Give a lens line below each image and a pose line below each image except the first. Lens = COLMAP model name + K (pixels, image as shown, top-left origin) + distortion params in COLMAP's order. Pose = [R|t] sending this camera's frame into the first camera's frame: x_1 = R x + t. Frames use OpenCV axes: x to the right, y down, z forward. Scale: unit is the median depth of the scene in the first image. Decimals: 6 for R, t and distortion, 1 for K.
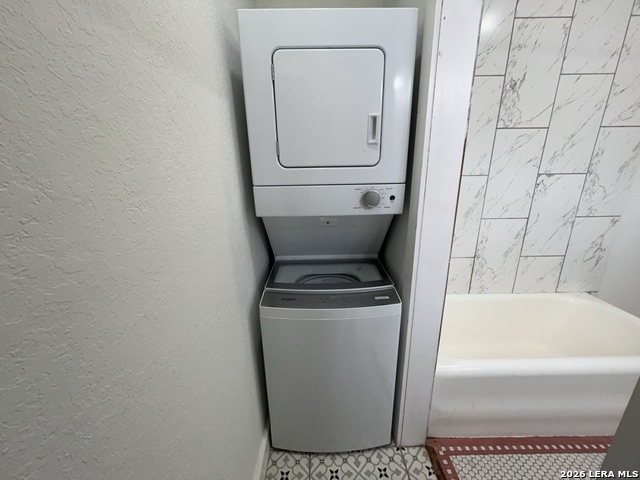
lens RADIAL K [[258.7, 0, 321.9], [0, 258.7, 239.0], [0, 0, 1]] dist [-0.001836, -0.000039]
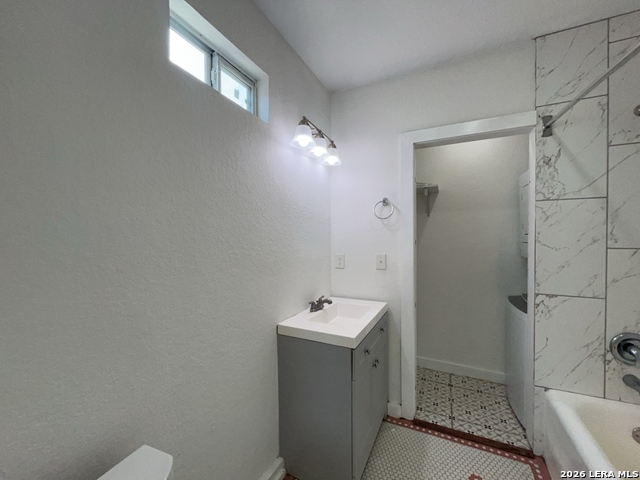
lens RADIAL K [[258.7, 0, 321.1], [0, 258.7, 240.5], [0, 0, 1]] dist [-0.001836, -0.000039]
pose [[-0.450290, 0.033297, -0.892261, 1.502232], [-0.243810, 0.956743, 0.158745, -0.090899], [0.858950, 0.289023, -0.422693, 0.279529]]
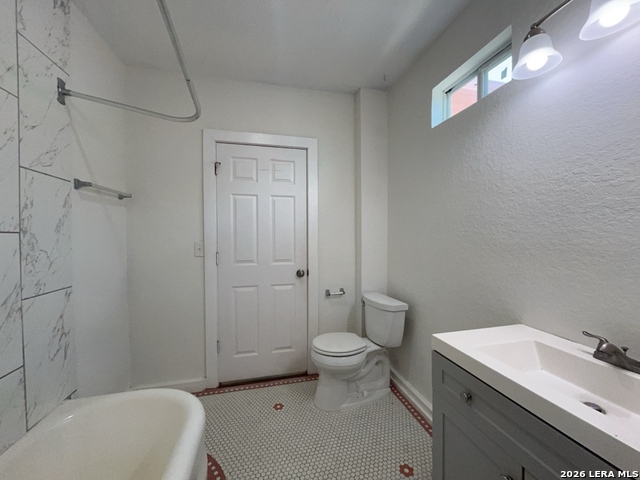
lens RADIAL K [[258.7, 0, 324.5], [0, 258.7, 239.6], [0, 0, 1]] dist [-0.001836, -0.000039]
pose [[-0.240916, 0.003248, 0.970541, 0.210037], [0.290717, 0.954320, 0.068970, -0.058469], [-0.925982, 0.298768, -0.230855, 0.446854]]
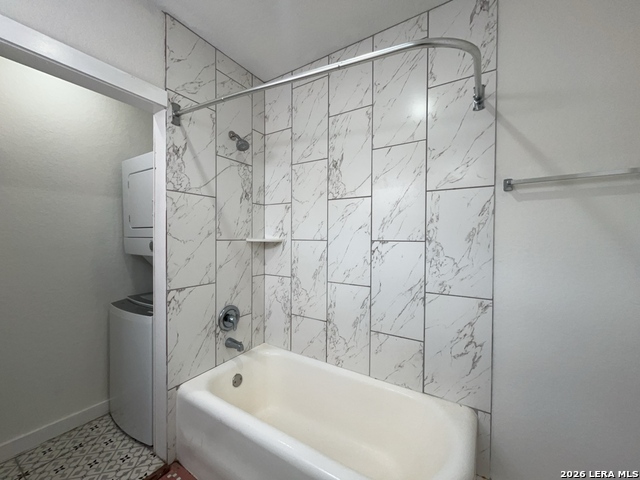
lens RADIAL K [[258.7, 0, 324.3], [0, 258.7, 240.9], [0, 0, 1]] dist [-0.001836, -0.000039]
pose [[0.842416, 0.027550, -0.538123, 1.220736], [-0.172842, 0.959733, -0.221444, -0.004871], [0.510354, 0.279558, 0.813256, 0.122351]]
